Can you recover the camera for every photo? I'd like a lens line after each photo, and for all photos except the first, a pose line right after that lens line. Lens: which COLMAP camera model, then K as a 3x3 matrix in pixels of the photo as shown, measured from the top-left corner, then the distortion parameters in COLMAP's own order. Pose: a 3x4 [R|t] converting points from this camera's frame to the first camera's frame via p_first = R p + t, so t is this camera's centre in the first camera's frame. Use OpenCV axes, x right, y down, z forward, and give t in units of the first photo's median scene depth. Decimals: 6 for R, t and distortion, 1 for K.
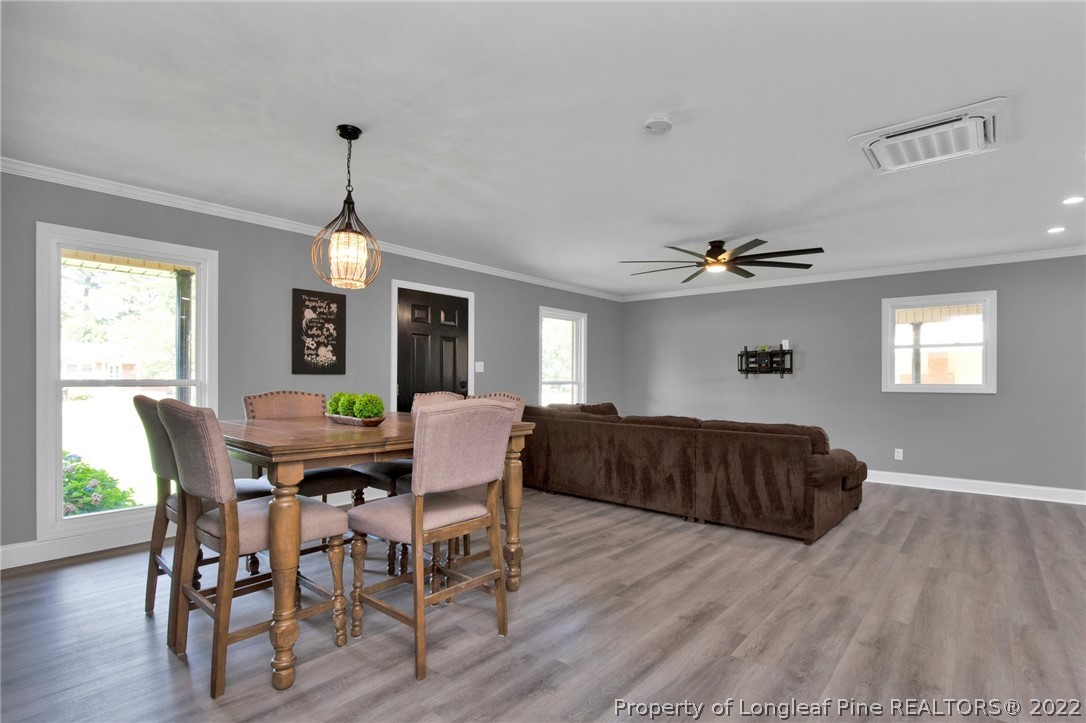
lens RADIAL K [[524.1, 0, 544.7], [0, 524.1, 382.9], [0, 0, 1]] dist [-0.021072, 0.000229]
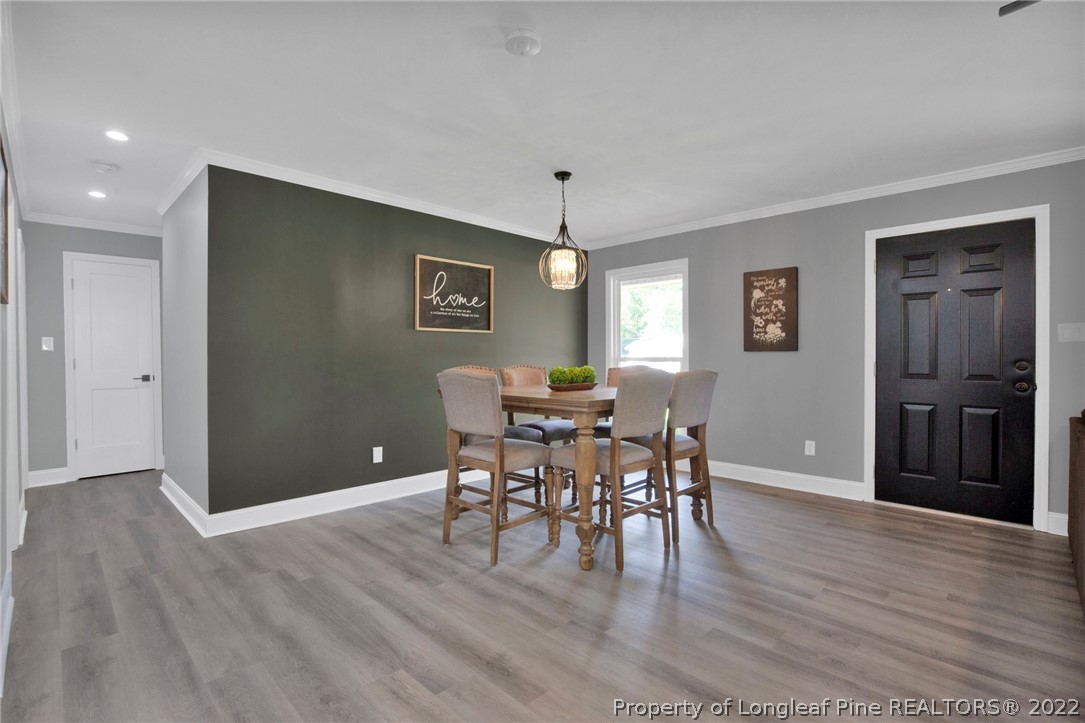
lens RADIAL K [[508.0, 0, 542.5], [0, 508.0, 361.5], [0, 0, 1]] dist [-0.022940, 0.000305]
pose [[-0.068068, 0.008584, -0.997644, 0.587939], [-0.002806, 0.999957, 0.008795, -0.004217], [0.997677, 0.003398, -0.068041, 0.639090]]
